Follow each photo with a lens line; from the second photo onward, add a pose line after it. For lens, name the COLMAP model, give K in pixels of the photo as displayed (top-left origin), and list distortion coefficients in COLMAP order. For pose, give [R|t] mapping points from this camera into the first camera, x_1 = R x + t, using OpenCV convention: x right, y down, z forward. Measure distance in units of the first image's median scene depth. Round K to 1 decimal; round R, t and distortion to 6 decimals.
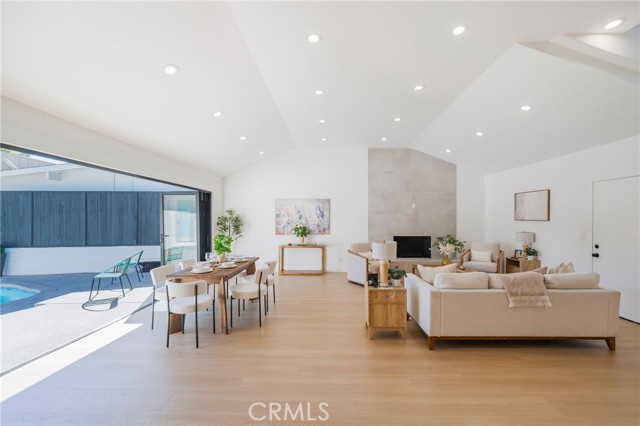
lens RADIAL K [[261.6, 0, 322.9], [0, 261.6, 219.2], [0, 0, 1]] dist [-0.000695, -0.000089]
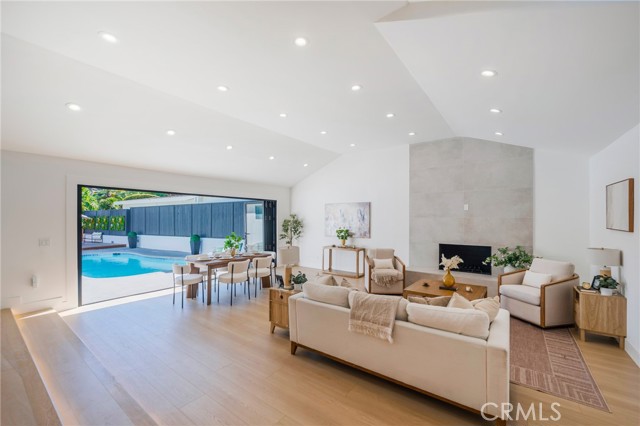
lens RADIAL K [[261.6, 0, 319.4], [0, 261.6, 217.2], [0, 0, 1]] dist [-0.000695, -0.000089]
pose [[0.815428, -0.000796, -0.578859, 0.445749], [-0.002431, 0.999986, -0.004800, -0.015796], [0.578854, 0.005322, 0.815414, 0.086177]]
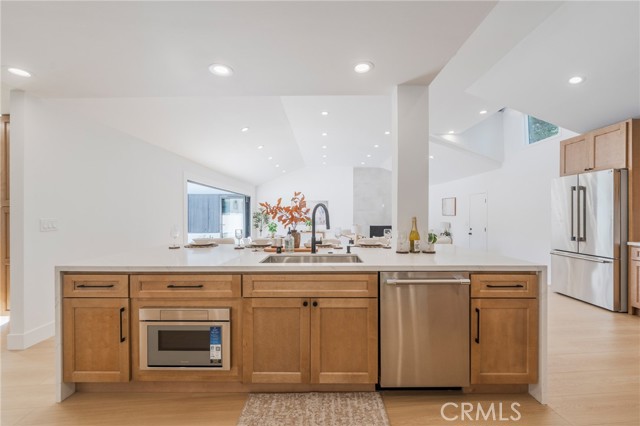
lens RADIAL K [[261.6, 0, 319.3], [0, 261.6, 214.5], [0, 0, 1]] dist [-0.000695, -0.000089]
pose [[0.999783, 0.004050, 0.020416, -0.051747], [-0.004019, 0.999991, -0.001552, 0.003704], [-0.020422, 0.001470, 0.999790, -0.503324]]
